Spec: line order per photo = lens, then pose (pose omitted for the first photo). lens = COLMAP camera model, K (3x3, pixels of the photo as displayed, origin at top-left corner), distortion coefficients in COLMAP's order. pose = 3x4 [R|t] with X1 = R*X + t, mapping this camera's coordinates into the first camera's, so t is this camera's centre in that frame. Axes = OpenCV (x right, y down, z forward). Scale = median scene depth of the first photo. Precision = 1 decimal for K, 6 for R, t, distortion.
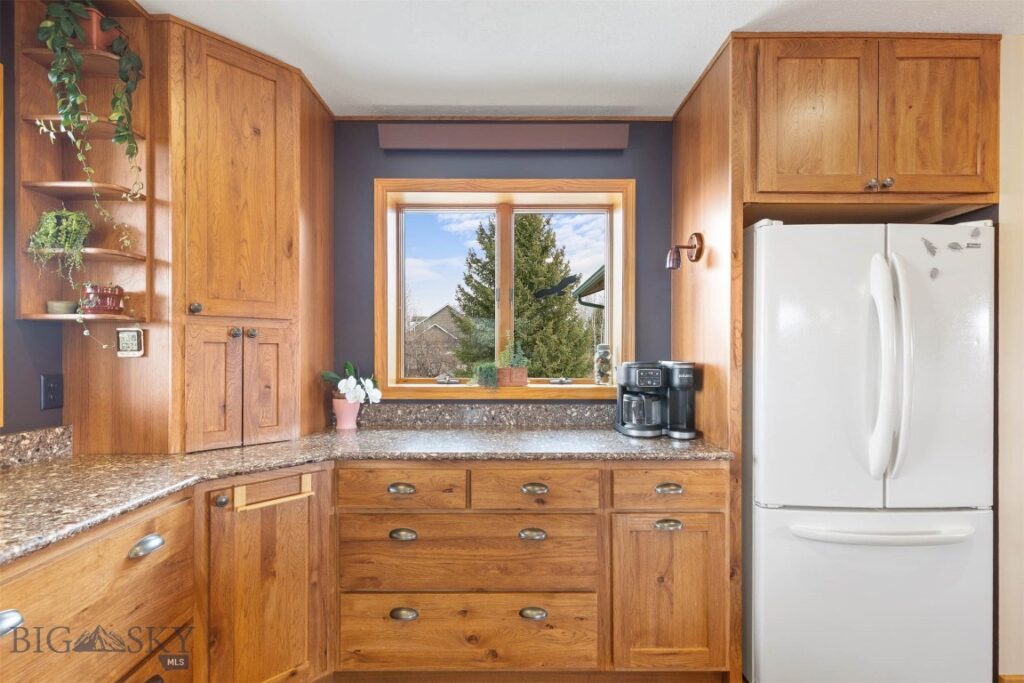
lens RADIAL K [[464.7, 0, 510.6], [0, 464.7, 354.7], [0, 0, 1]] dist [0.007610, -0.000579]
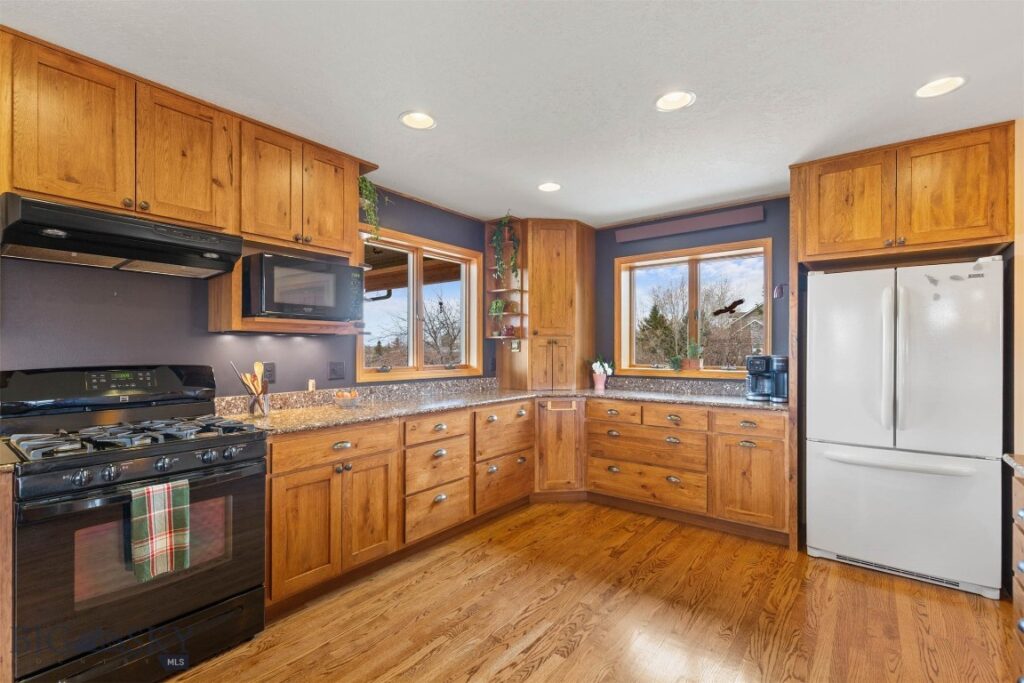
lens RADIAL K [[464.7, 0, 514.2], [0, 464.7, 344.3], [0, 0, 1]] dist [0.007610, -0.000579]
pose [[0.792256, -0.009245, -0.610119, 0.732849], [-0.002000, 0.999841, -0.017747, 0.008017], [0.610186, 0.015280, 0.792111, -1.017409]]
